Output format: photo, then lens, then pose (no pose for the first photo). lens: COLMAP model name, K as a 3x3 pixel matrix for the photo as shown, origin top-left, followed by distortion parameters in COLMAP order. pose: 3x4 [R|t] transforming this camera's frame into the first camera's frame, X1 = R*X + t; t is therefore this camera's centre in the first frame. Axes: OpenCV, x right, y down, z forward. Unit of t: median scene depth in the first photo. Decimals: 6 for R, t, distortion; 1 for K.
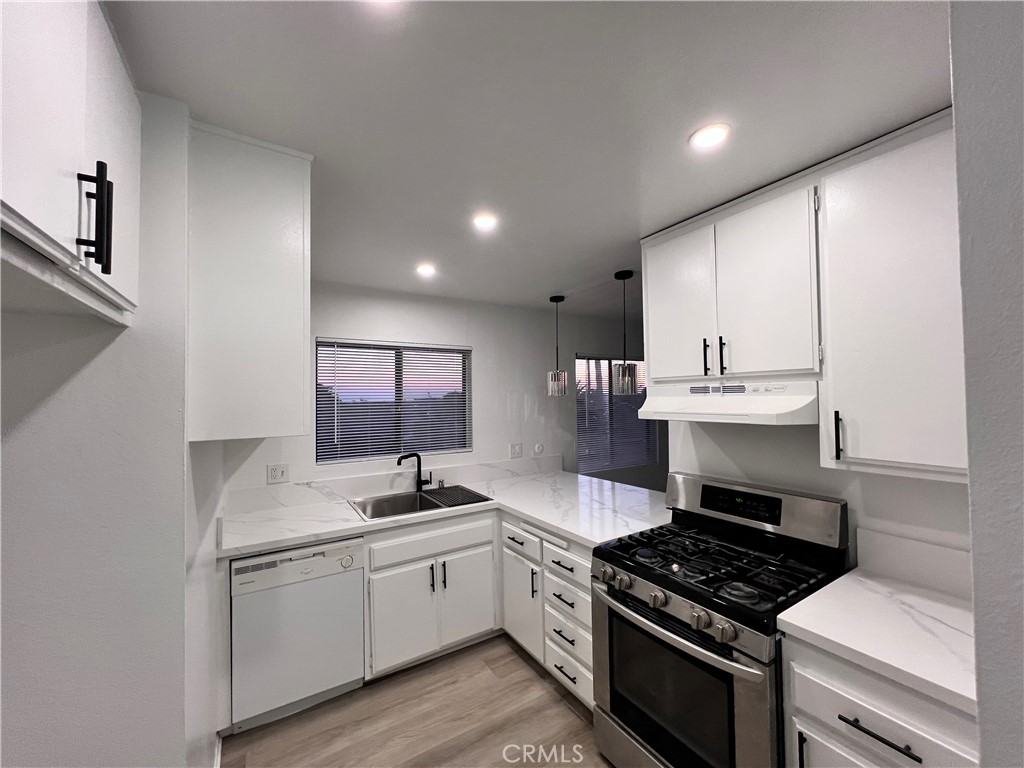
lens RADIAL K [[410.3, 0, 512.0], [0, 410.3, 384.0], [0, 0, 1]] dist [-0.000979, -0.000246]
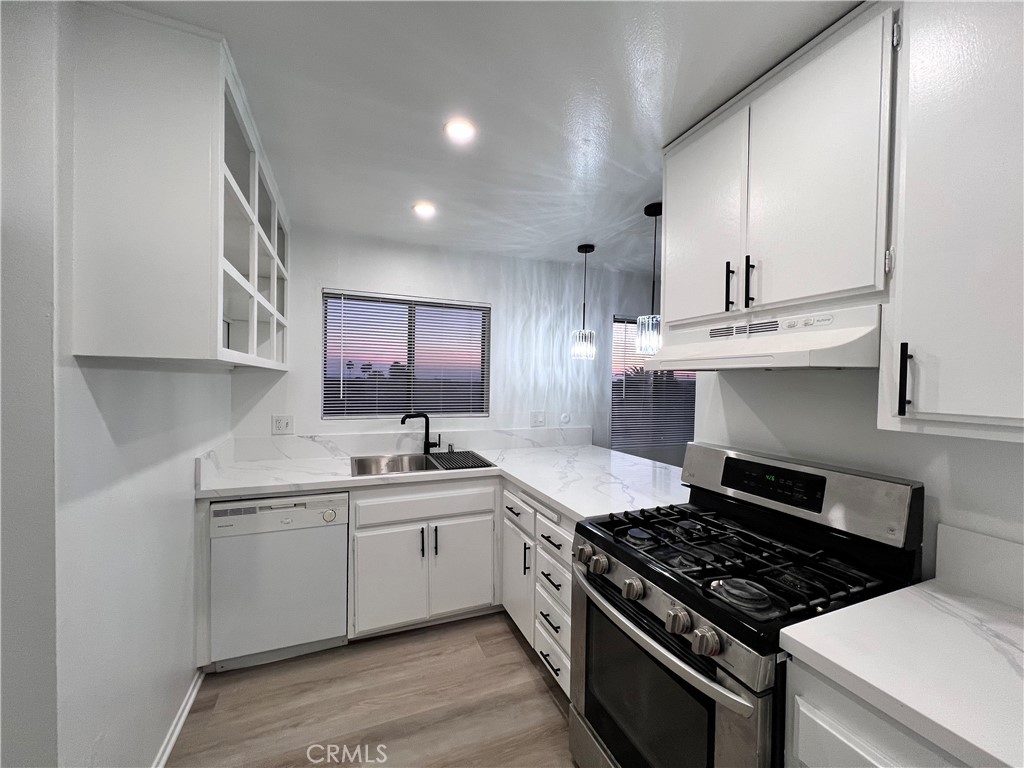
lens RADIAL K [[410.3, 0, 512.0], [0, 410.3, 384.0], [0, 0, 1]] dist [-0.000979, -0.000246]
pose [[0.984704, 0.032447, -0.171186, 0.190182], [-0.025437, 0.998752, 0.042986, 0.081716], [0.172367, -0.037974, 0.984301, 0.157242]]
